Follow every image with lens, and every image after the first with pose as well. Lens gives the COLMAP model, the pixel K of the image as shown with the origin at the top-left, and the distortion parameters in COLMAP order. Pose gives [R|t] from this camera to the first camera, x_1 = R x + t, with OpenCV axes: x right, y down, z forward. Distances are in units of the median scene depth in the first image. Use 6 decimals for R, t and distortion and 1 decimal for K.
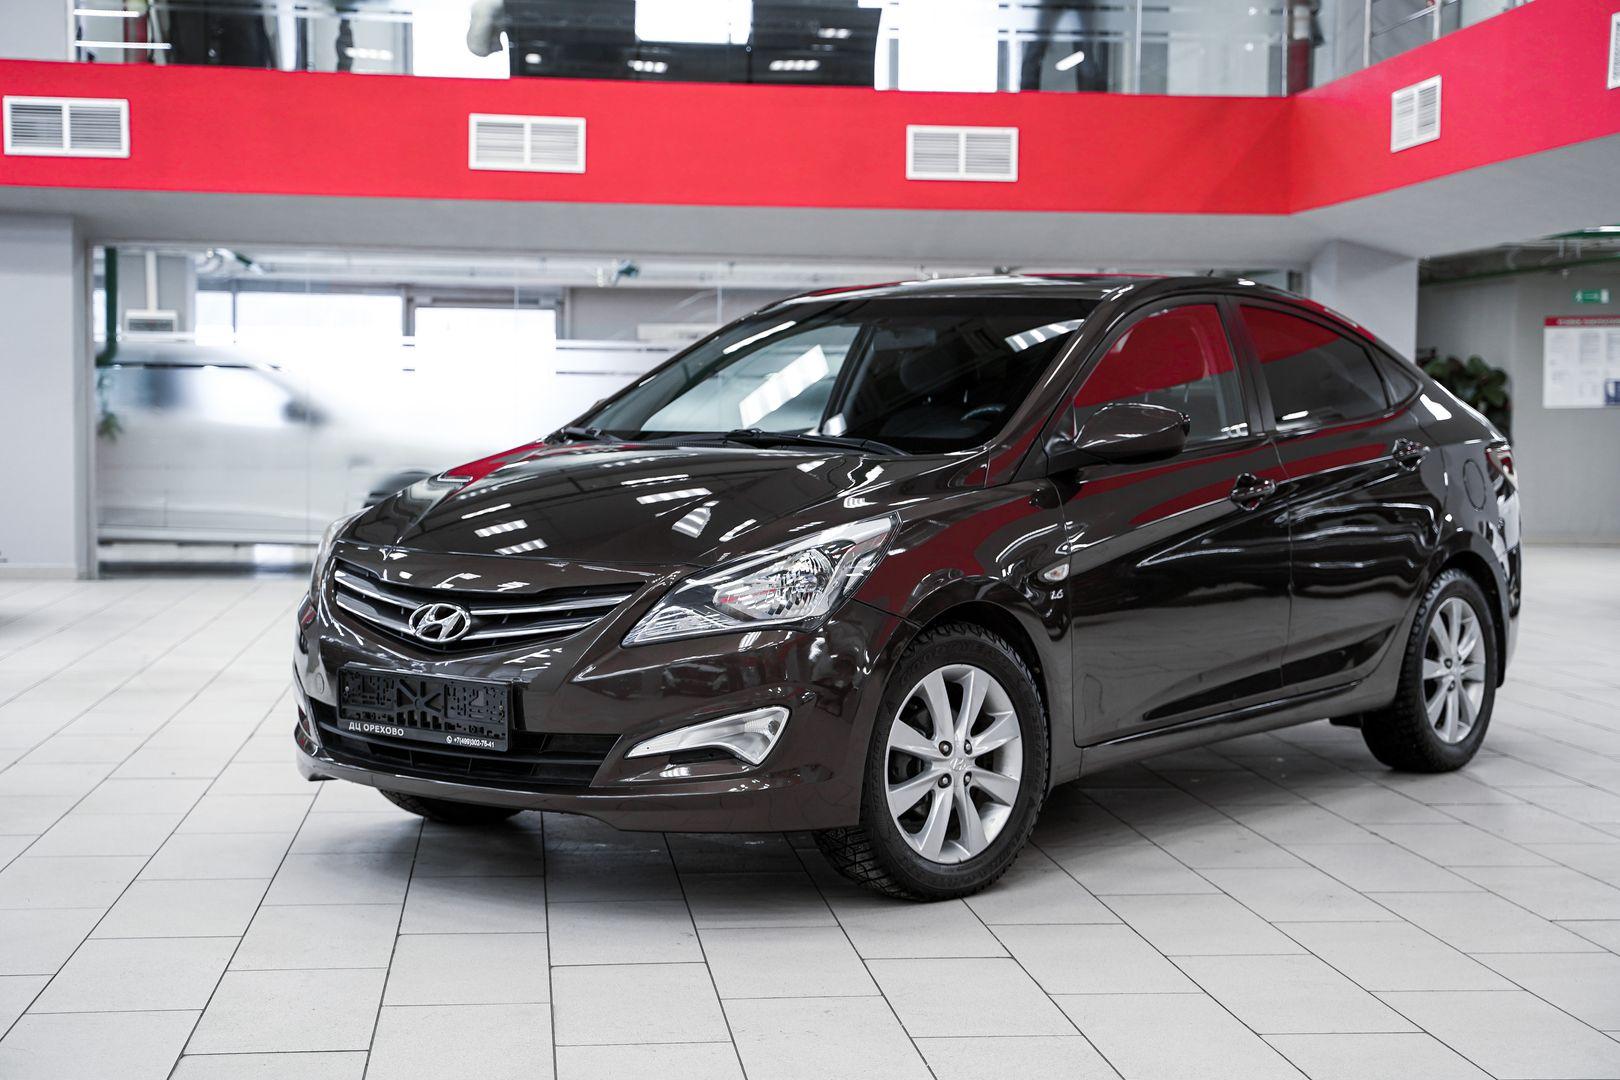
lens RADIAL K [[2405.0, 0, 801.0], [0, 2405.0, 538.0], [0, 0, 1]] dist [0.153448, 0.000000]
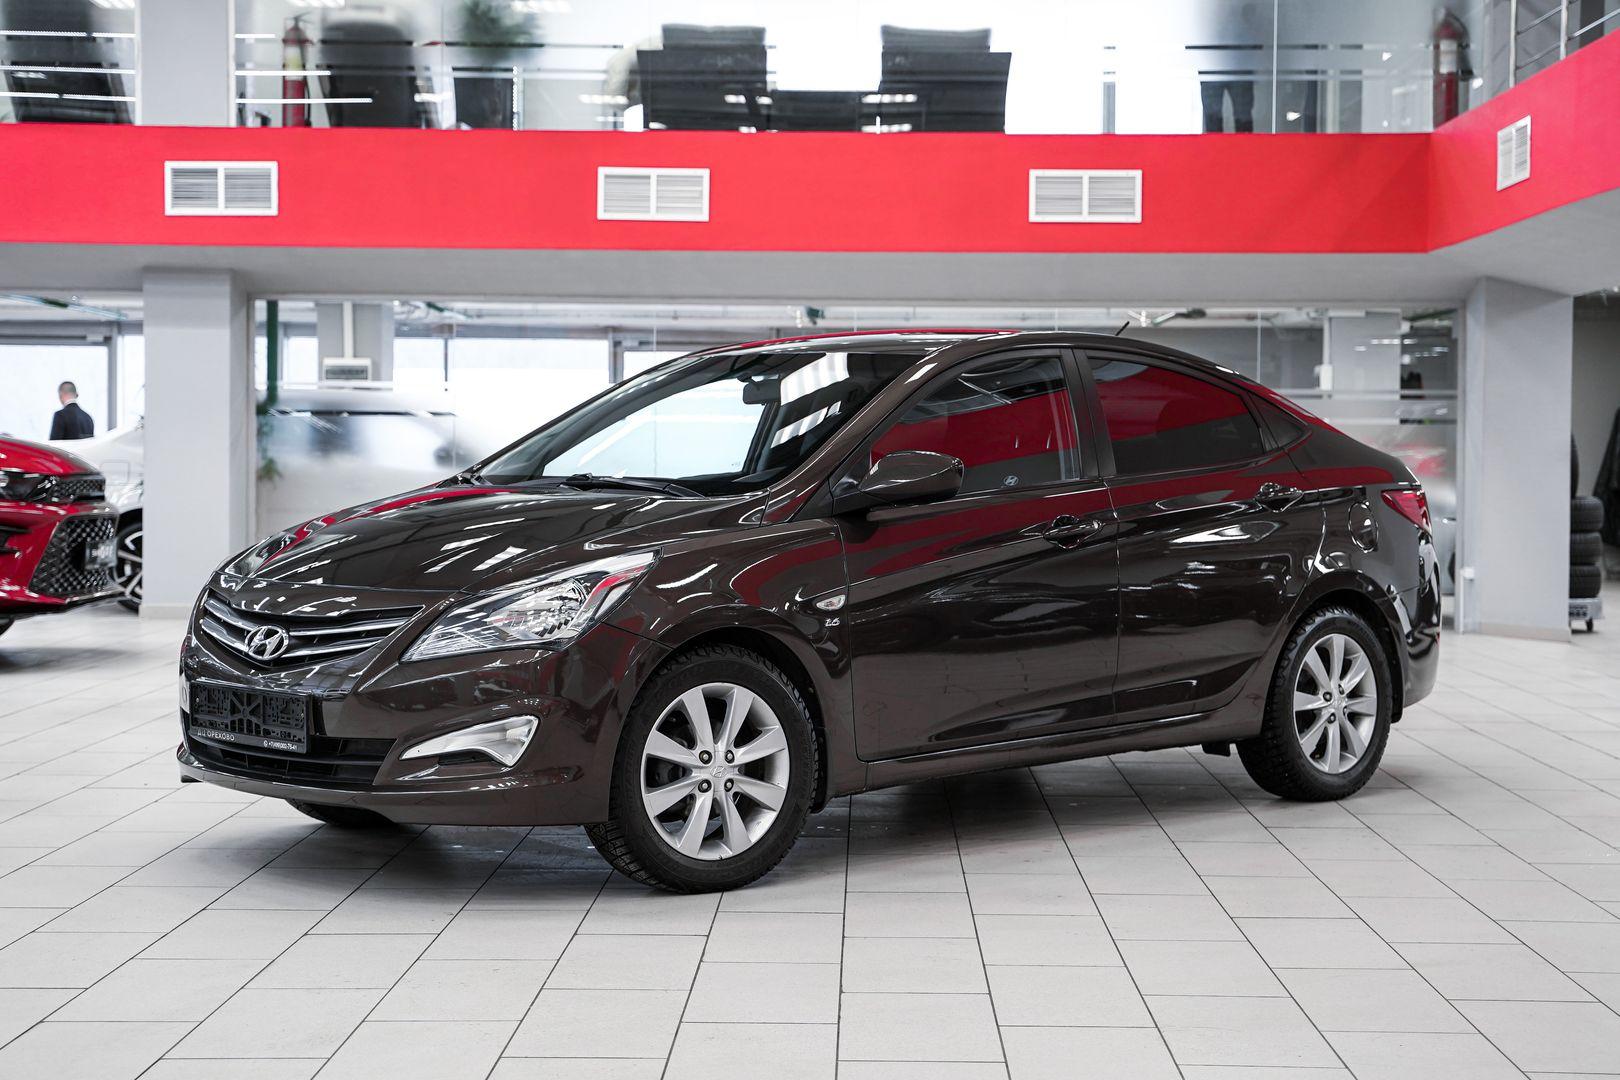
lens RADIAL K [[2615.9, 0, 841.1], [0, 2615.9, 495.2], [0, 0, 1]] dist [0.141550, 0.000000]
pose [[0.990970, -0.000609, -0.134085, 0.123256], [-0.004212, 0.999355, -0.035668, 0.003607], [0.134021, 0.035911, 0.990328, -0.089445]]
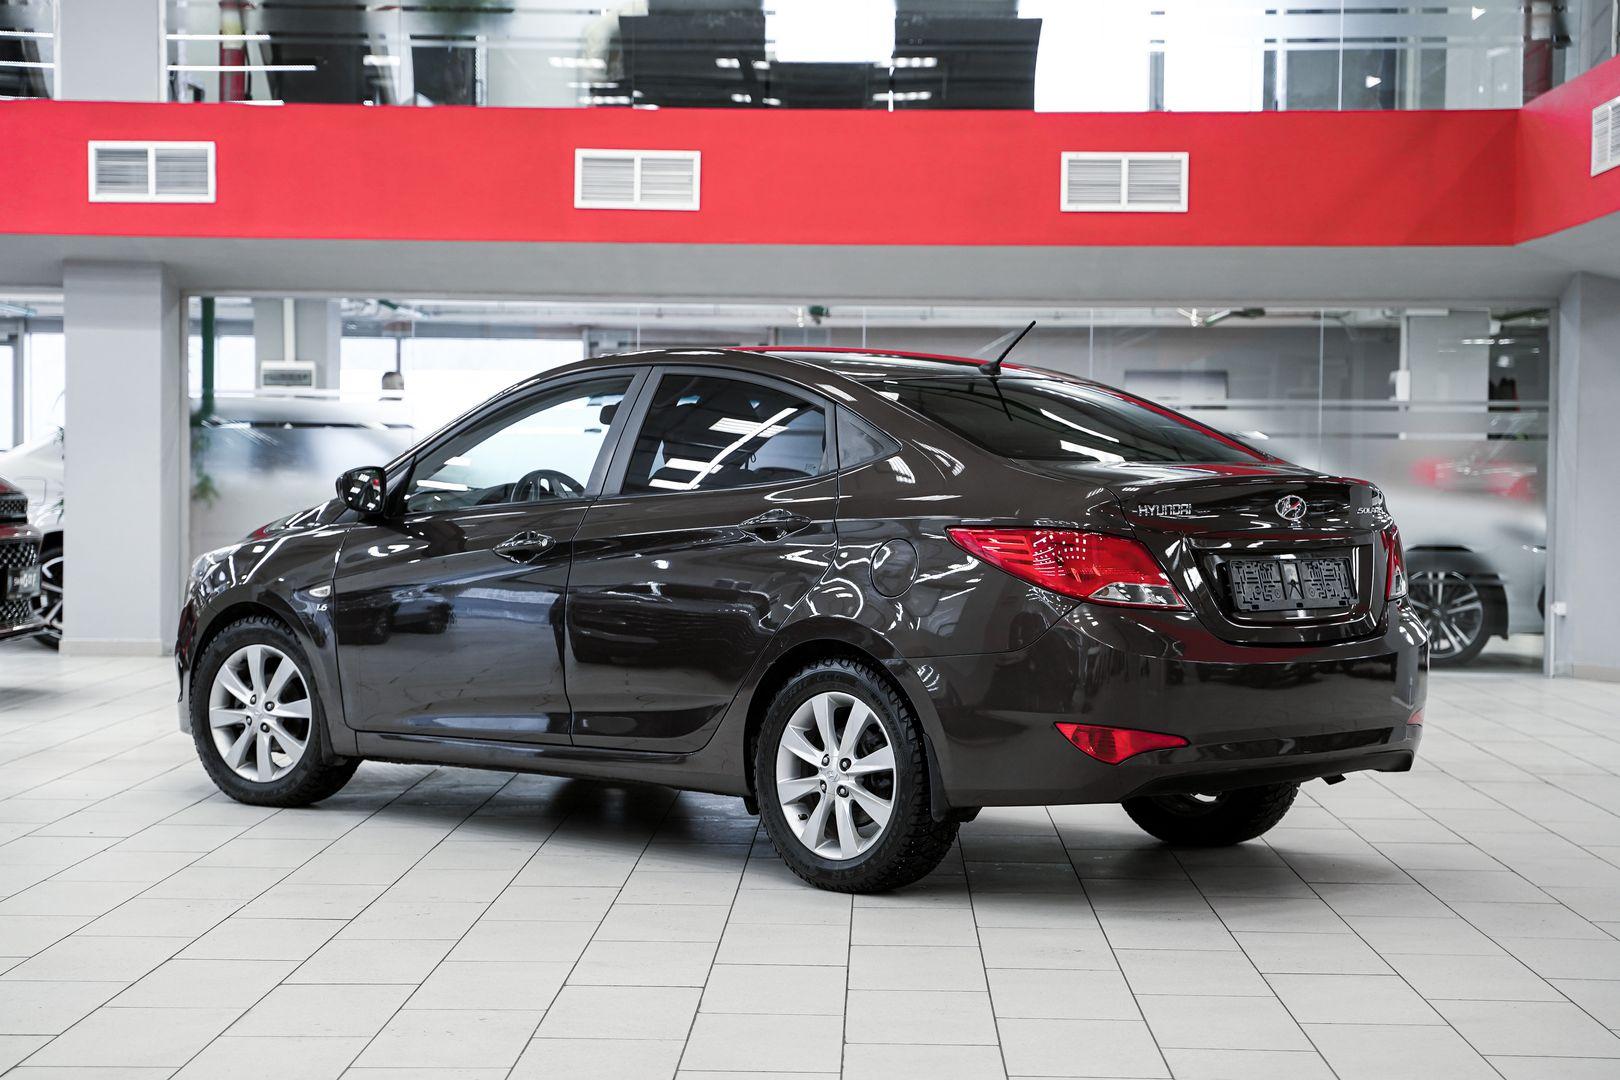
lens RADIAL K [[3065.2, 0, 801.4], [0, 3065.2, 546.4], [0, 0, 1]] dist [0.220941, 0.000000]
pose [[0.988778, 0.003495, -0.149354, 0.130662], [-0.007426, 0.999640, -0.025772, 0.004355], [0.149210, 0.026592, 0.988448, -0.140455]]
